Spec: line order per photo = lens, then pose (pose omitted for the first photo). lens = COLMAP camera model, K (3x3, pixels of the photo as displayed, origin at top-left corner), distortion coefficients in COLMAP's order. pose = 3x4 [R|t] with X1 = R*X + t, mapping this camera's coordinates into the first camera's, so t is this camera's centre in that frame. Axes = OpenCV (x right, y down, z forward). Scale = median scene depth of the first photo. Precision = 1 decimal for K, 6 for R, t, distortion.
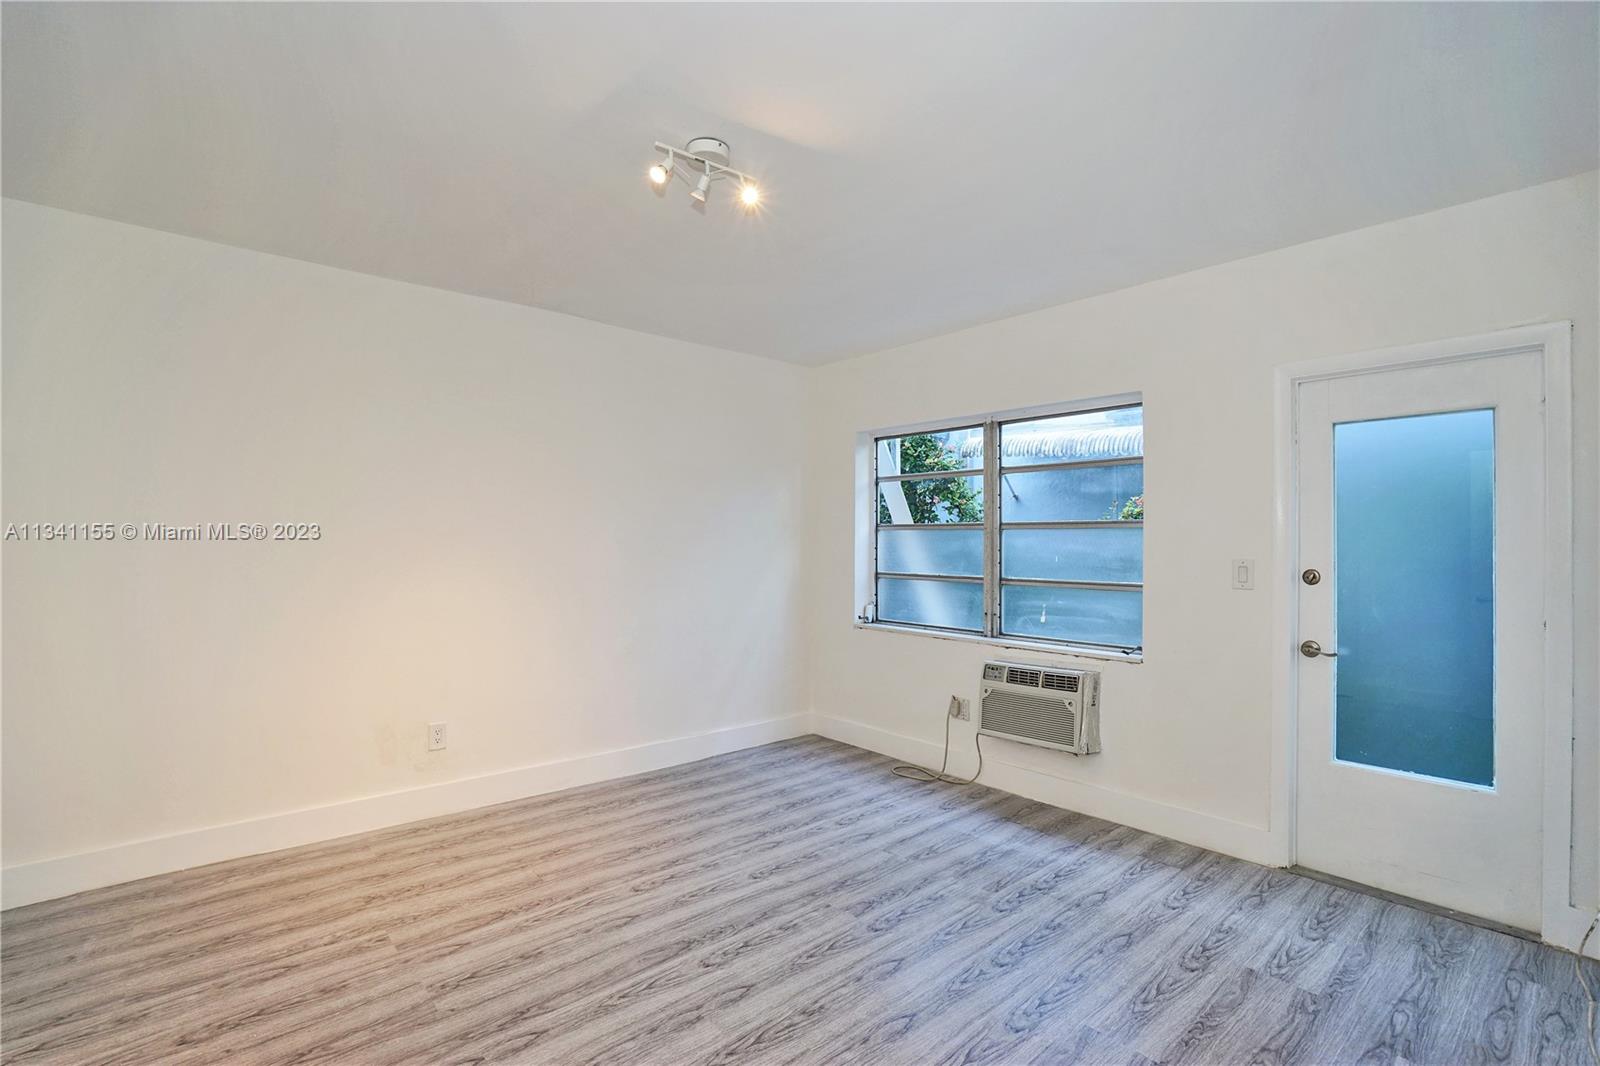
lens RADIAL K [[735.8, 0, 799.3], [0, 735.8, 537.7], [0, 0, 1]] dist [-0.060980, 0.024642]
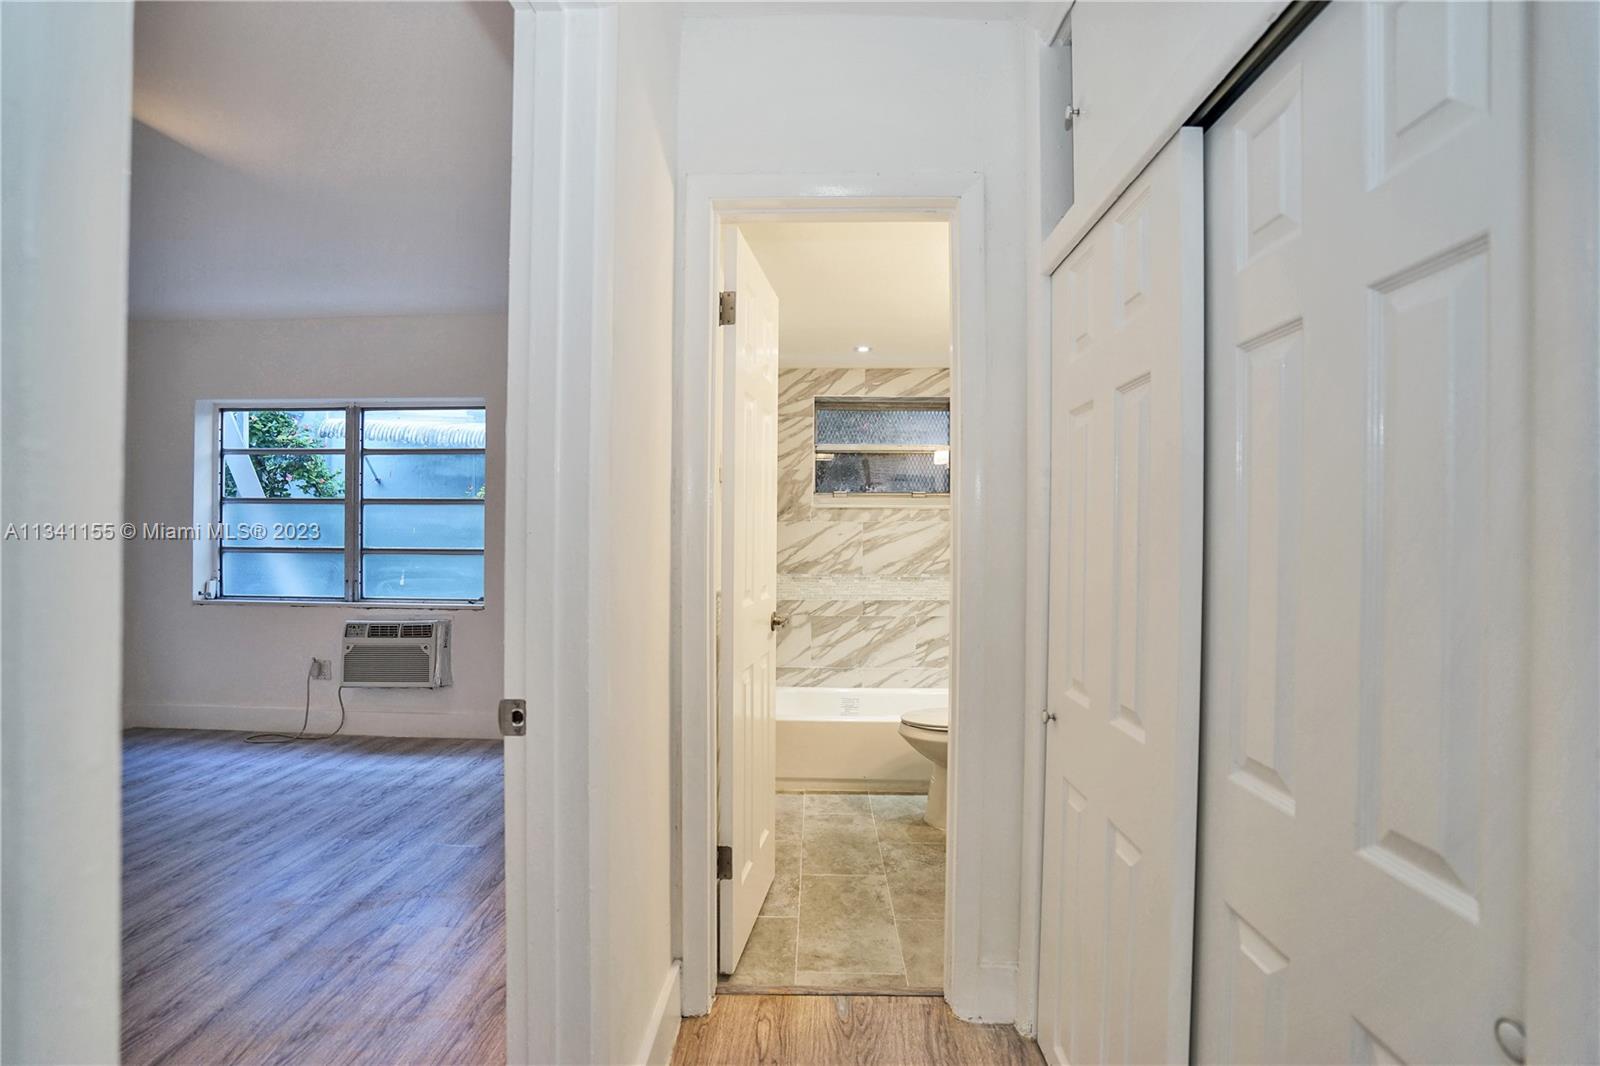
lens RADIAL K [[735.8, 0, 799.3], [0, 735.8, 537.7], [0, 0, 1]] dist [-0.060980, 0.024642]
pose [[0.686873, -0.000037, 0.726777, -0.073156], [-0.005408, 0.999972, 0.005162, 0.034058], [-0.726757, -0.007476, 0.686854, -0.265238]]
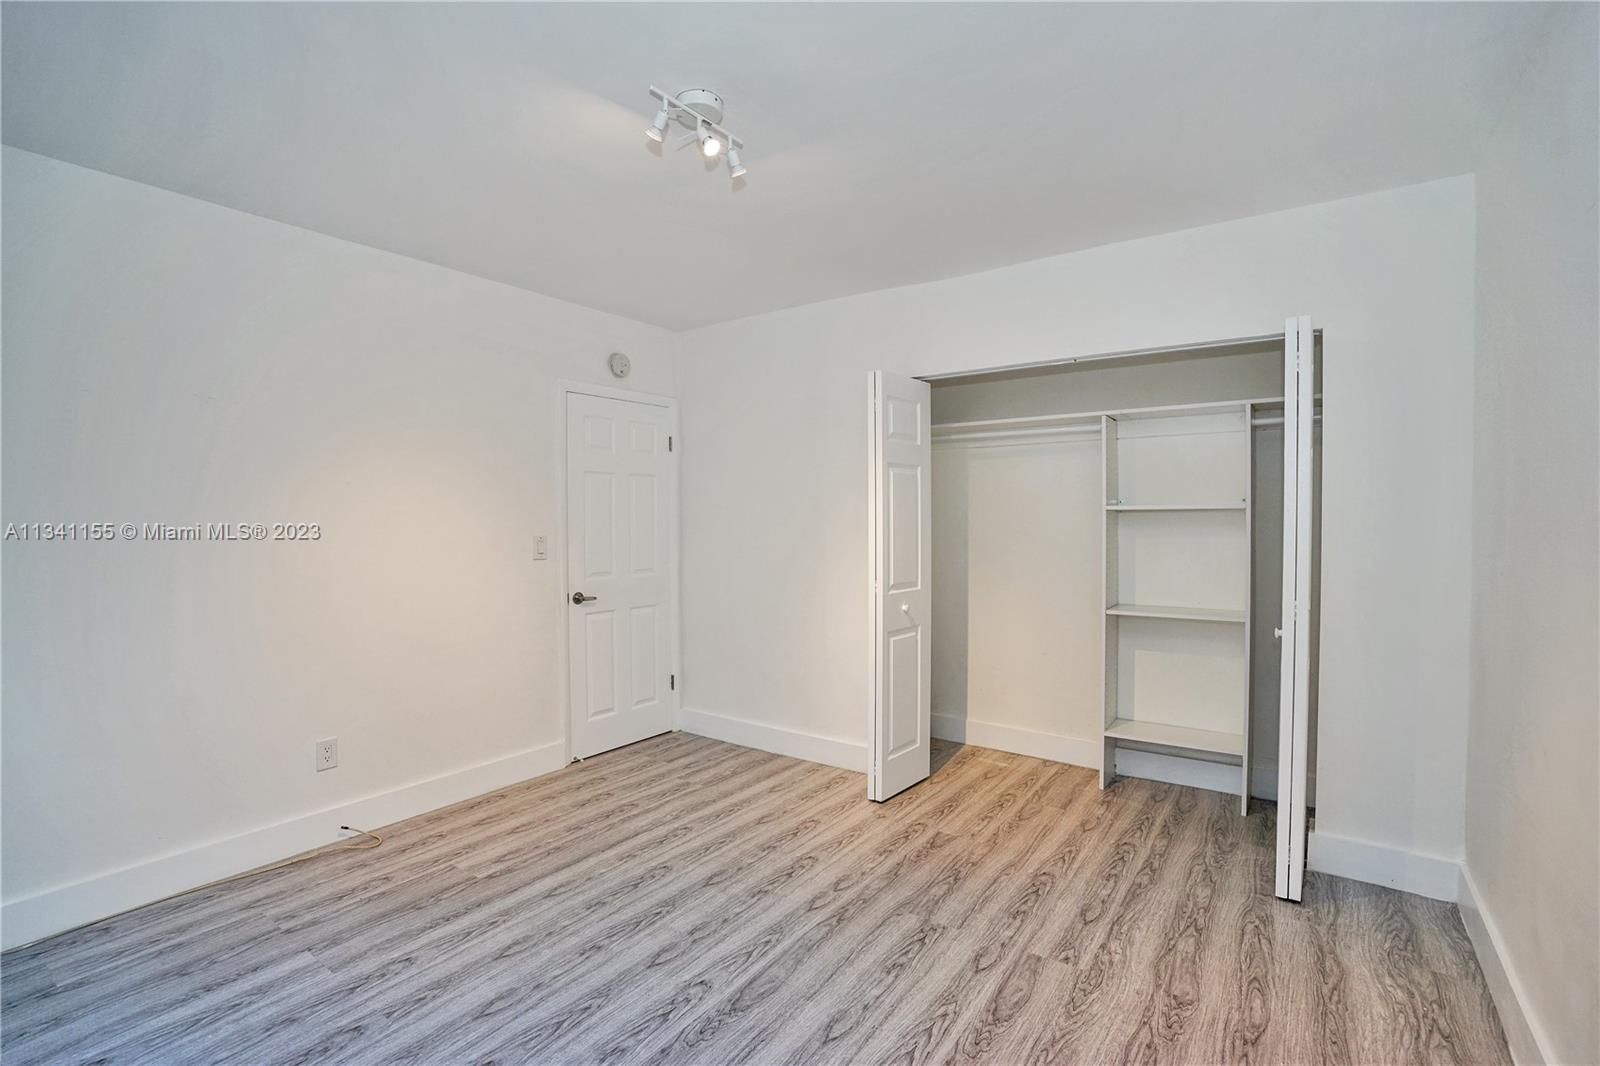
lens RADIAL K [[735.8, 0, 799.3], [0, 735.8, 537.7], [0, 0, 1]] dist [-0.060980, 0.024642]
pose [[-0.974502, 0.002594, -0.224364, -0.026158], [-0.001759, 0.999814, 0.019203, -0.000827], [0.224372, 0.019108, -0.974316, 1.189137]]
